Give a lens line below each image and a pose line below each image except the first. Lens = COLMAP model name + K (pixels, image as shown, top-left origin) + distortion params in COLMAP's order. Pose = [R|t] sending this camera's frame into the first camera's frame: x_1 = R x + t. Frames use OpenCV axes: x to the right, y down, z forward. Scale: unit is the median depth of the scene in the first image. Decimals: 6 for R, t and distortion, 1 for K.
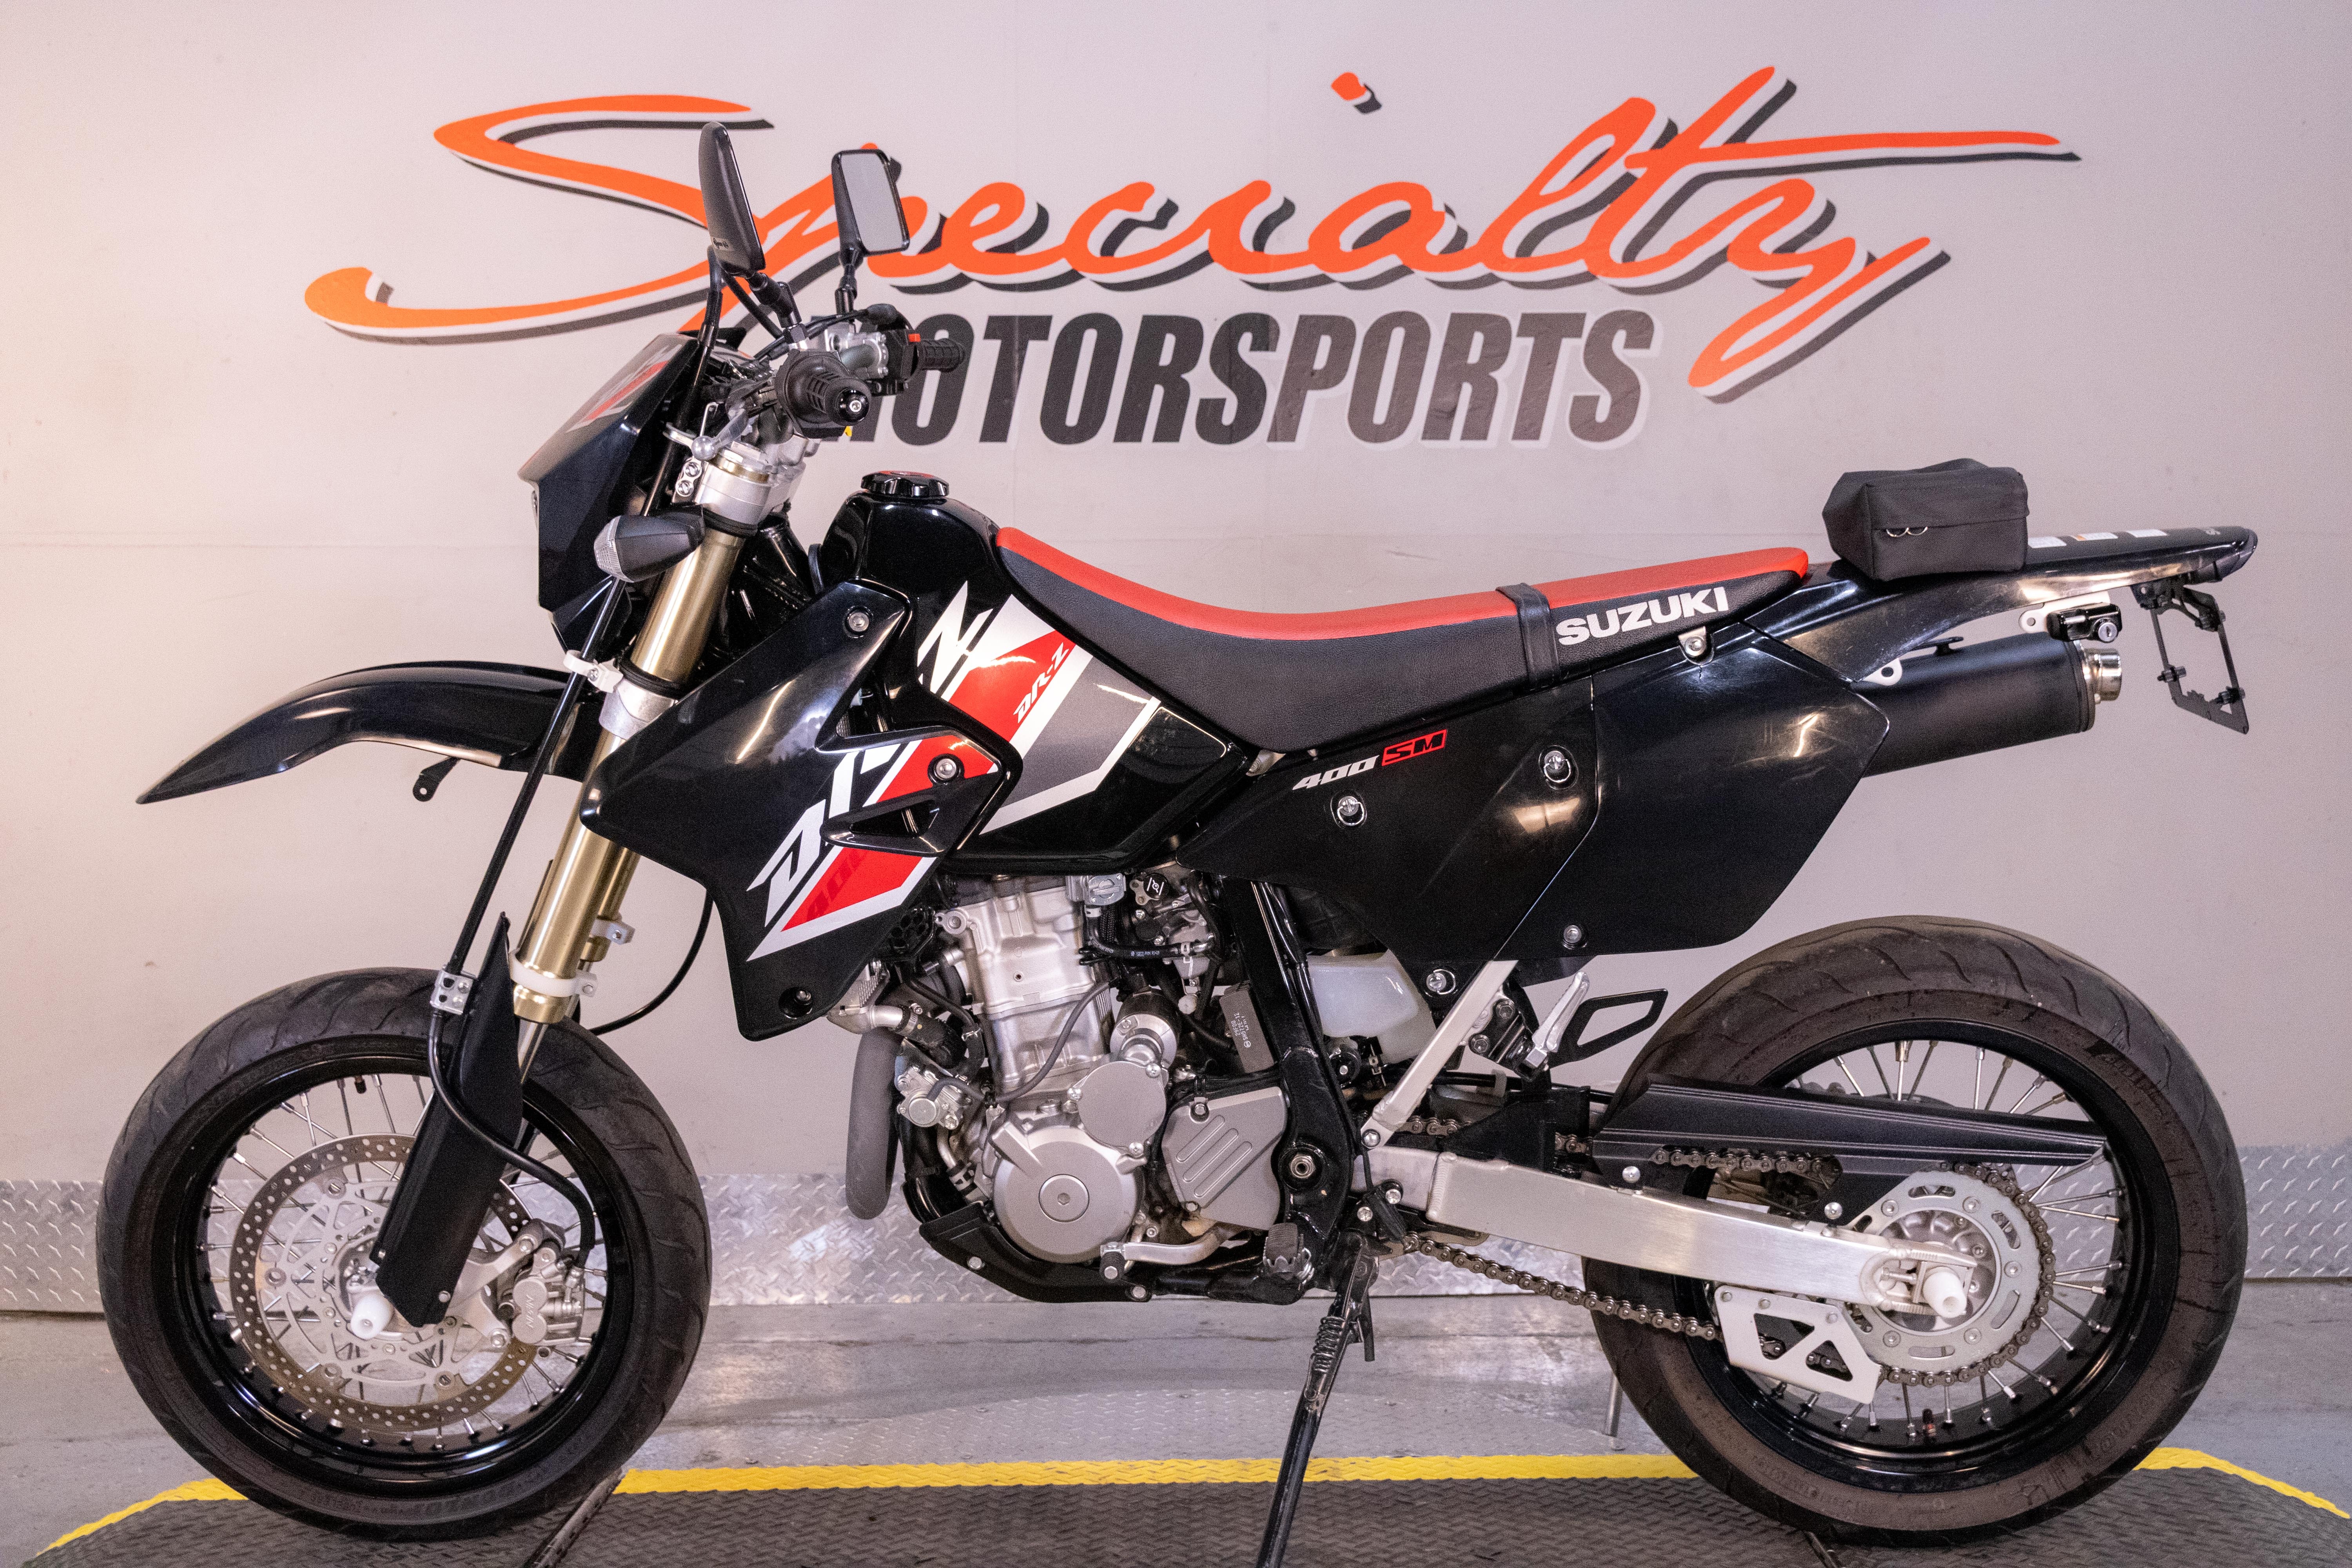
lens RADIAL K [[2720.6, 0, 1185.4], [0, 2720.6, 788.5], [0, 0, 1]] dist [0.029016, 0.000000]
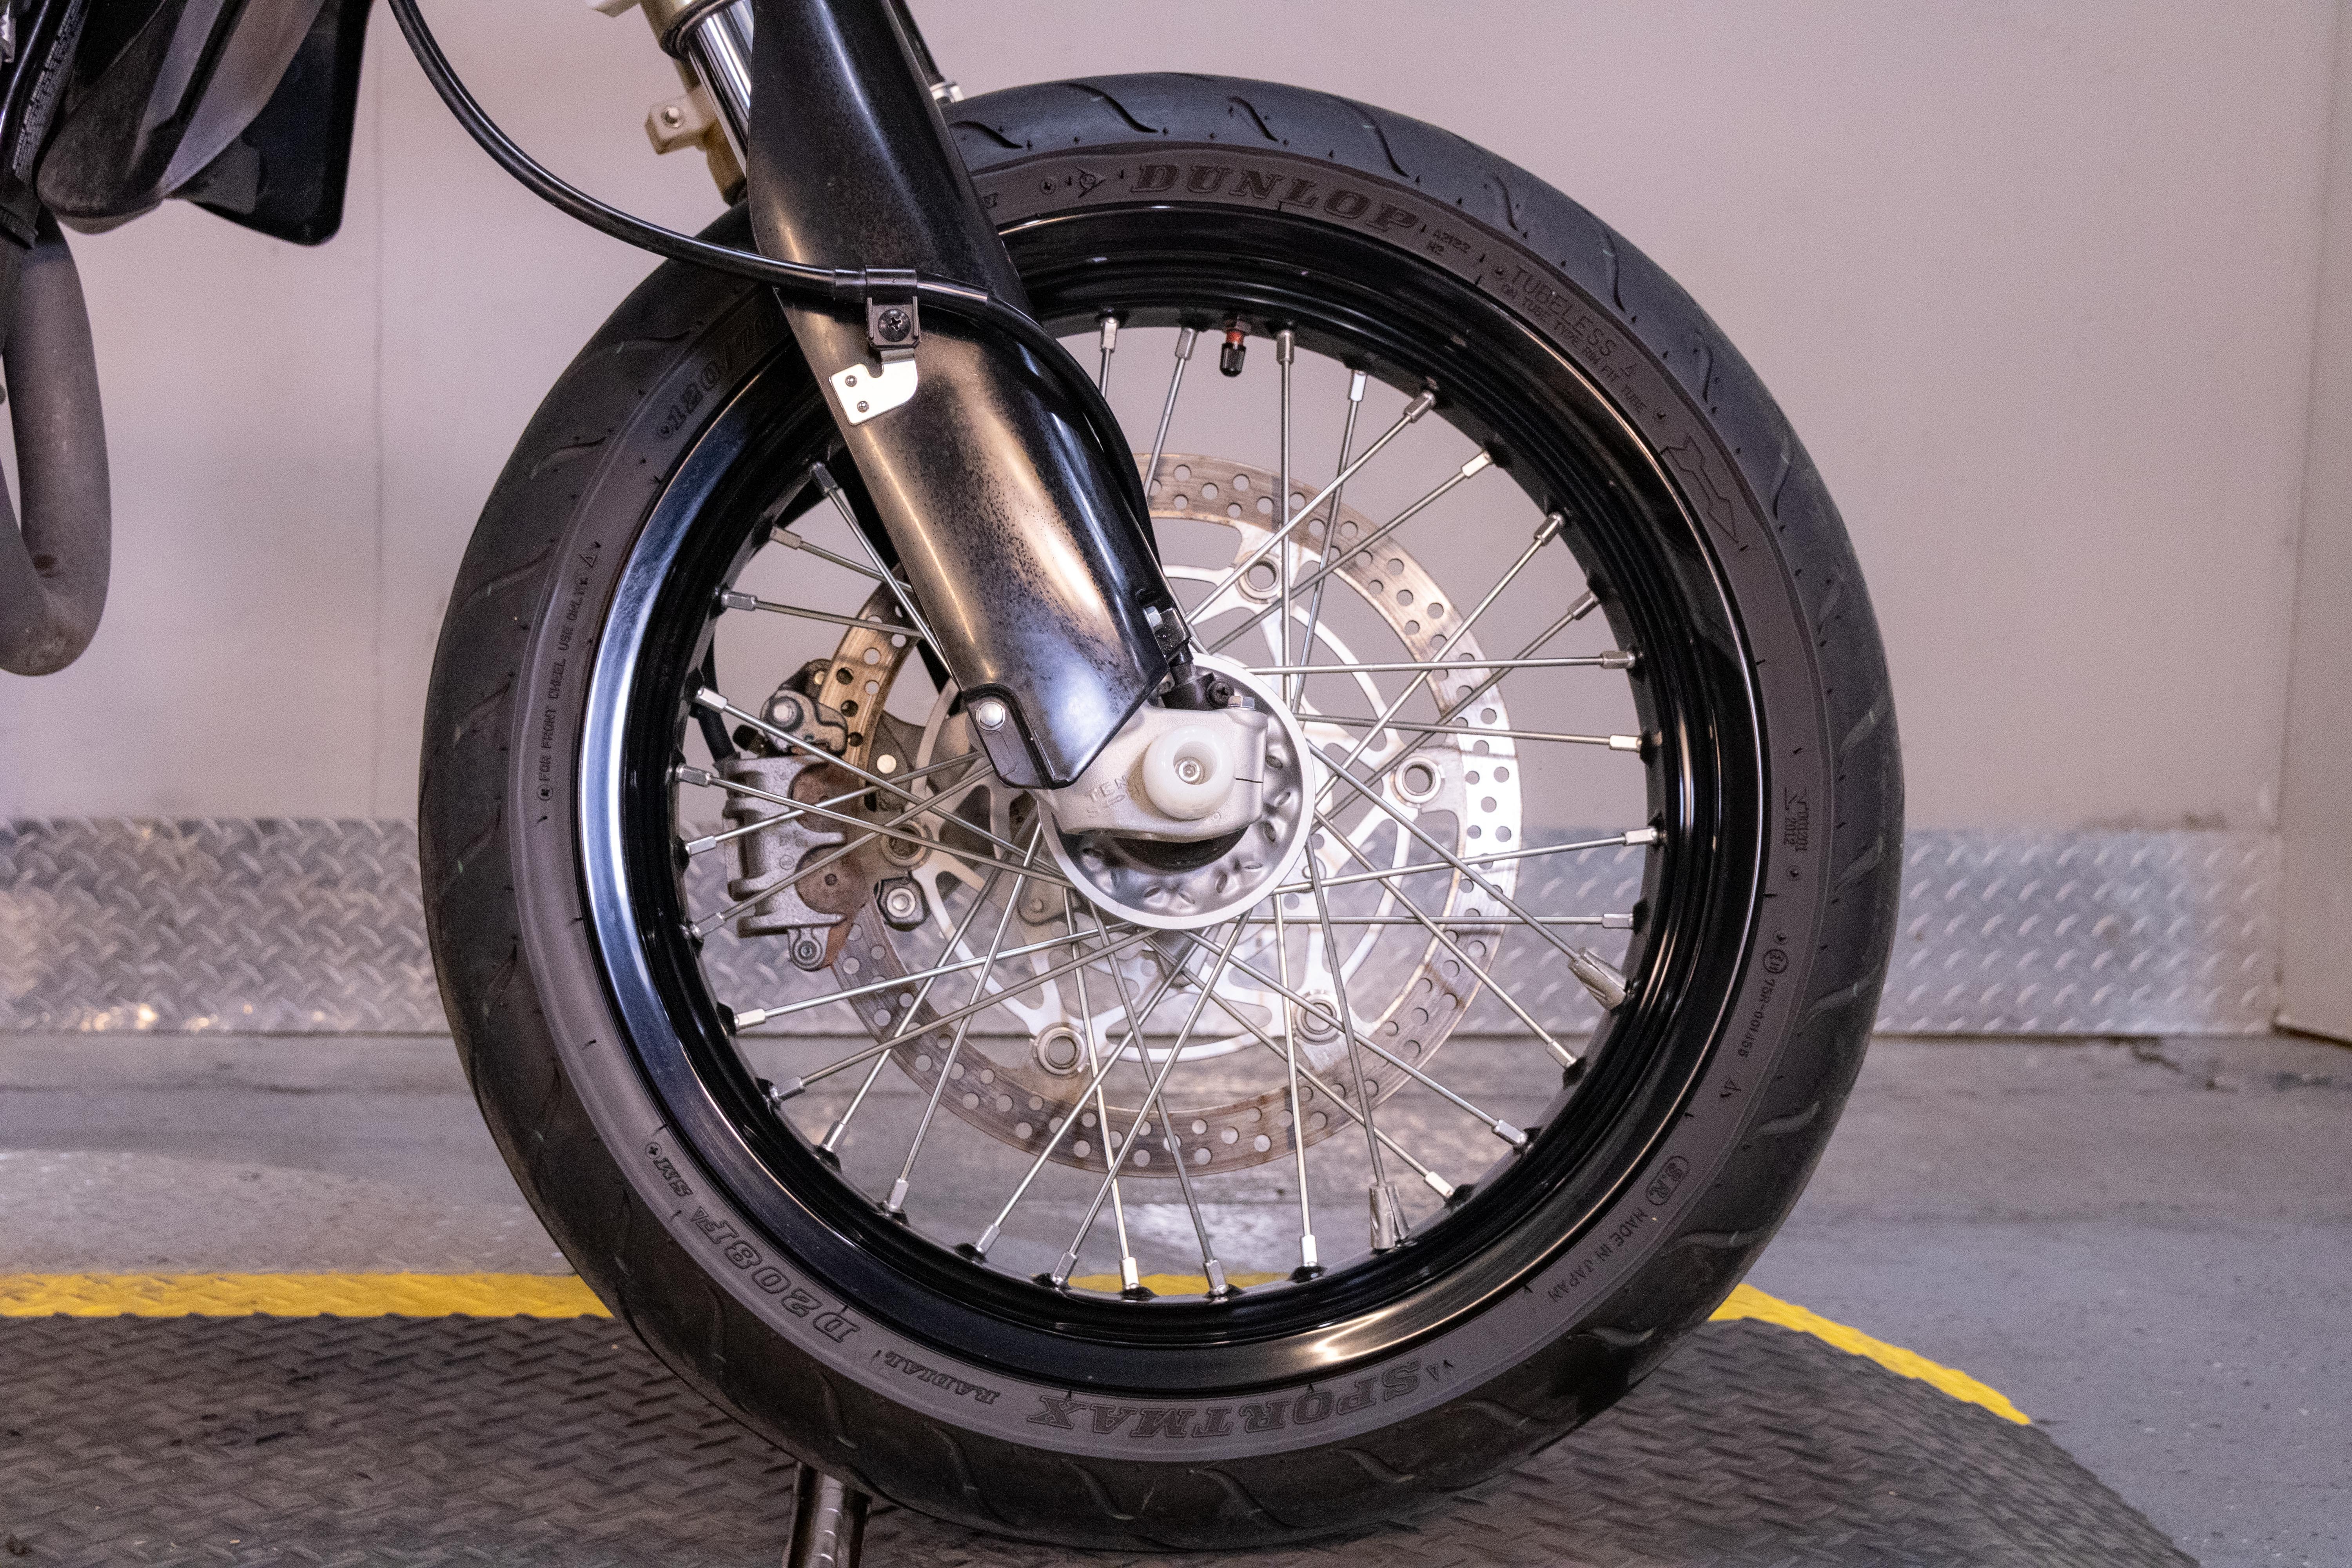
lens RADIAL K [[2737.8, 0, 1216.7], [0, 2737.8, 833.2], [0, 0, 1]] dist [0.010441, 0.000000]
pose [[0.997022, 0.027669, 0.071988, 0.188105], [-0.032215, 0.997508, 0.062777, 0.104081], [-0.070072, -0.064909, 0.995428, 0.401362]]
